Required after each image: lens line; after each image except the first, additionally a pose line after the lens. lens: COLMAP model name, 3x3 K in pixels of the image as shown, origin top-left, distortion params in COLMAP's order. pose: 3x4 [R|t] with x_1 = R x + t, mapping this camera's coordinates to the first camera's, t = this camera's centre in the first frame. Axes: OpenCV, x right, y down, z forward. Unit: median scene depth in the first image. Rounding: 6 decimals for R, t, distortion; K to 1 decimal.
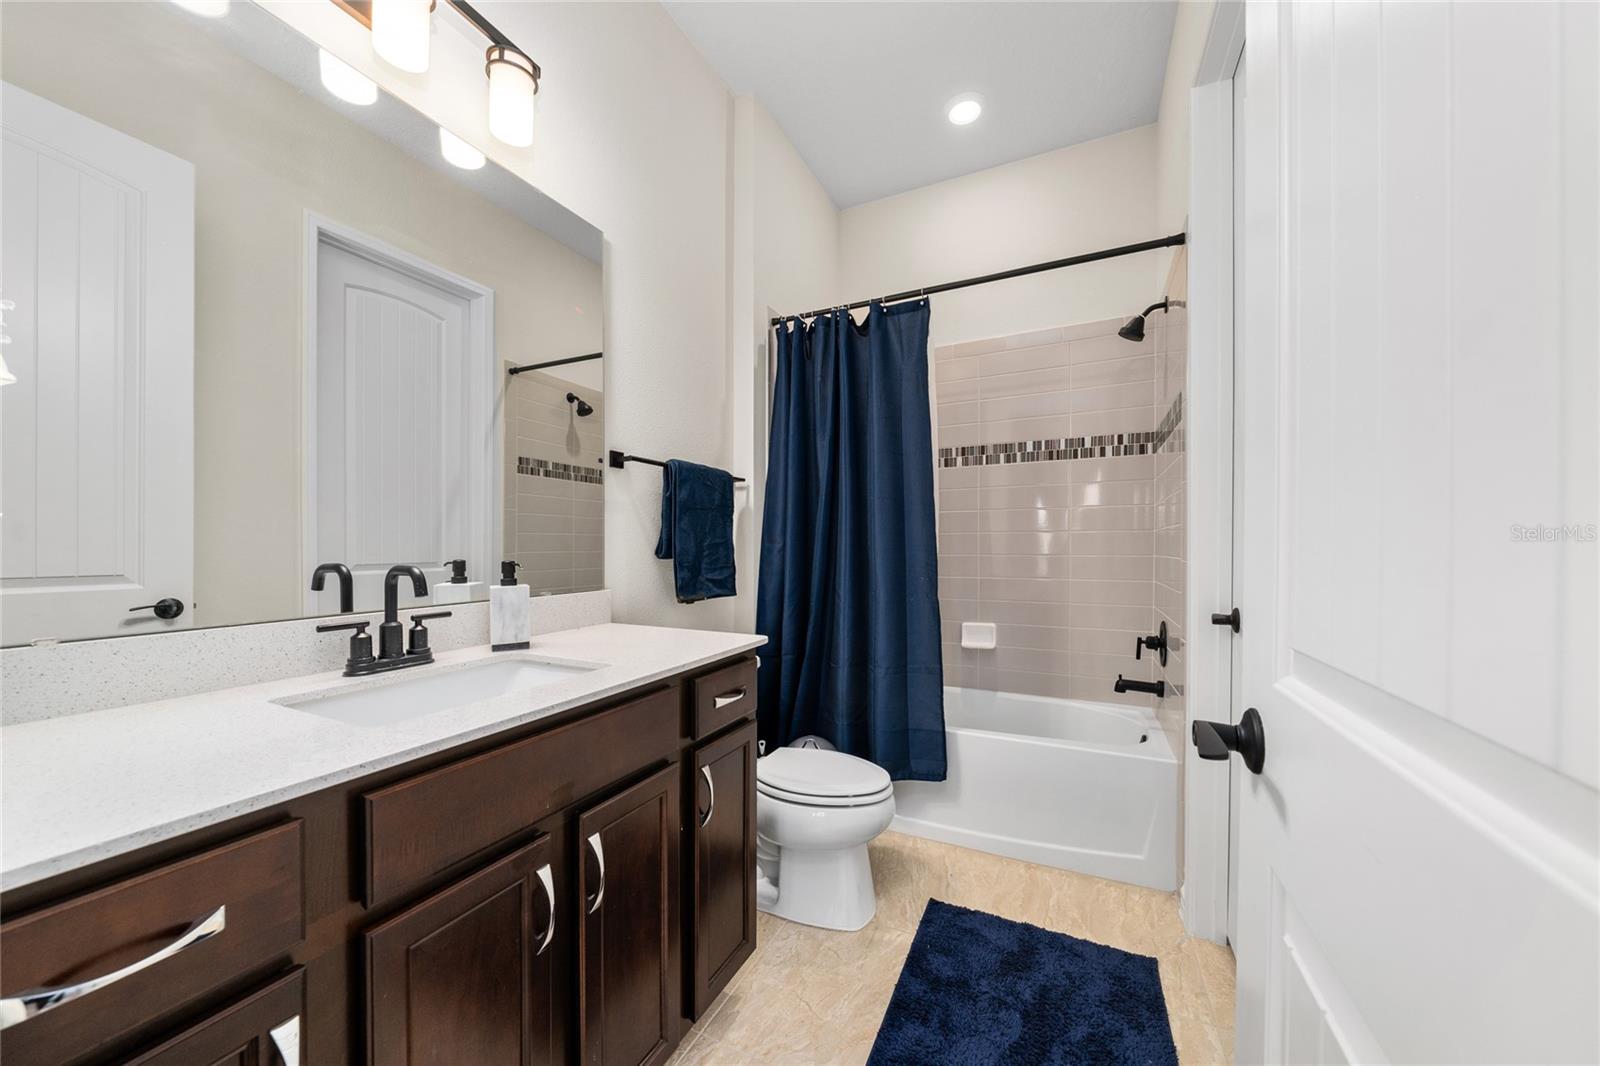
lens RADIAL K [[558.4, 0, 806.1], [0, 558.4, 551.0], [0, 0, 1]] dist [-0.000073, 0.004405]
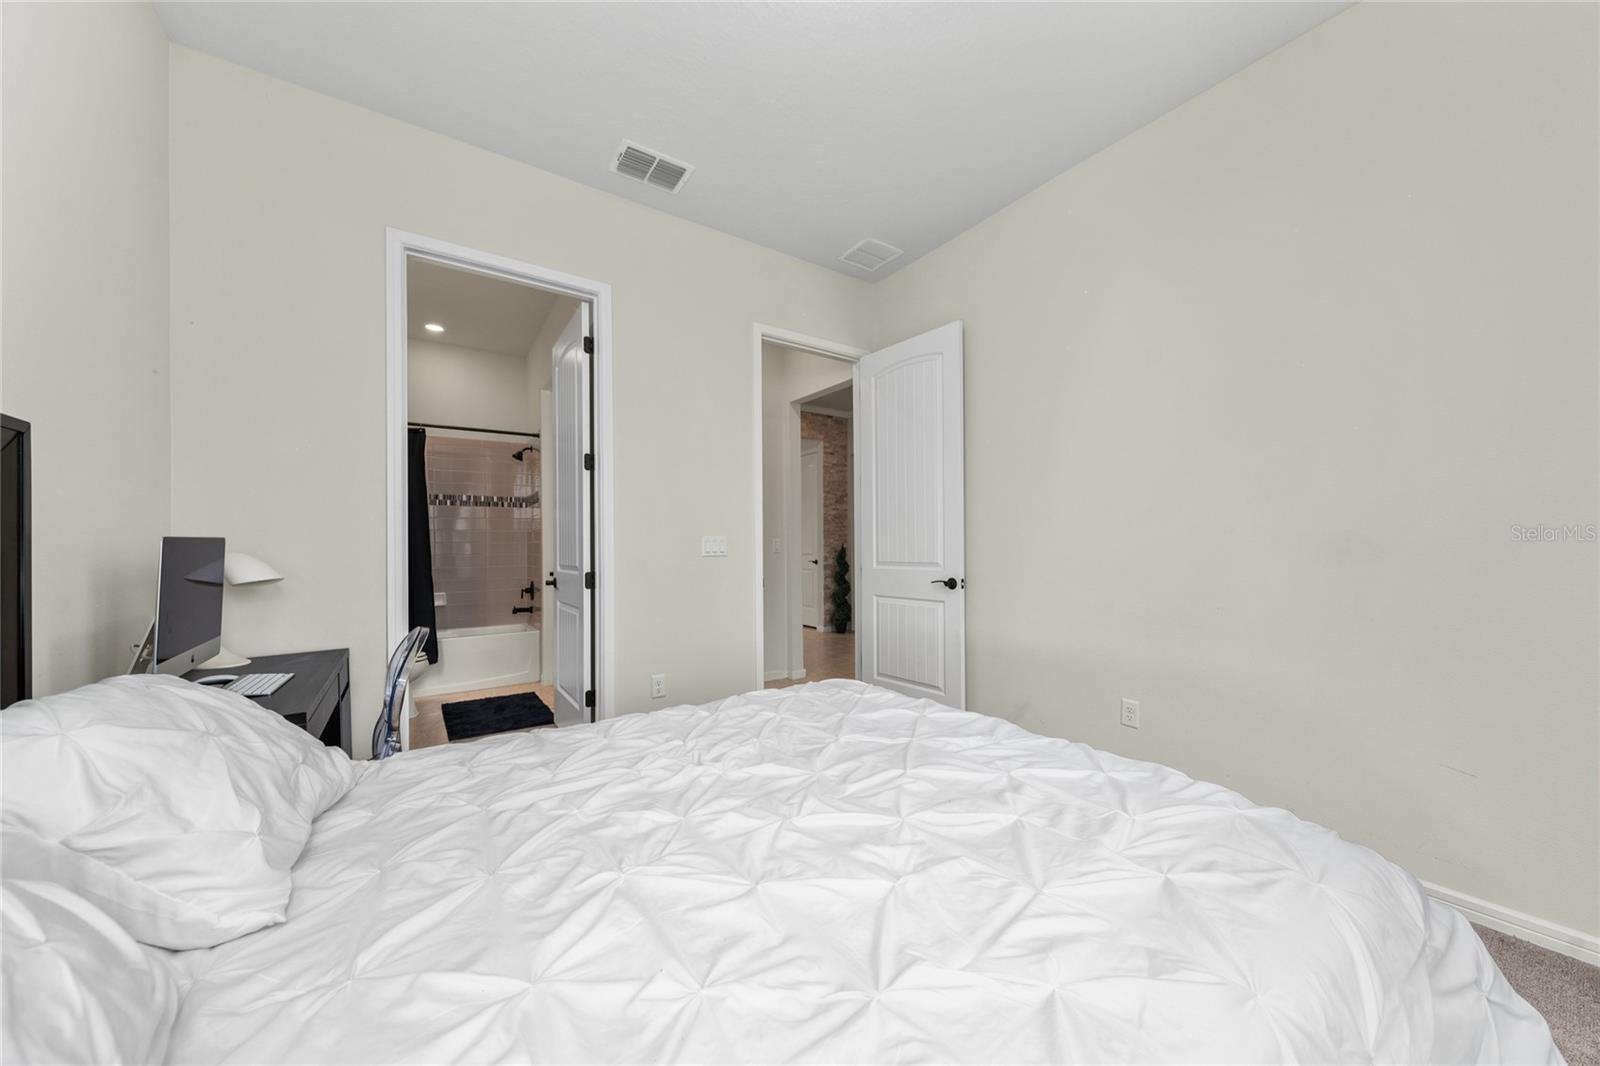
lens RADIAL K [[558.4, 0, 806.1], [0, 558.4, 551.0], [0, 0, 1]] dist [-0.000073, 0.004405]
pose [[0.490484, -0.006055, 0.871429, -0.528782], [0.008474, 0.999962, 0.002179, 0.000468], [-0.871409, 0.006316, 0.490517, -0.729149]]
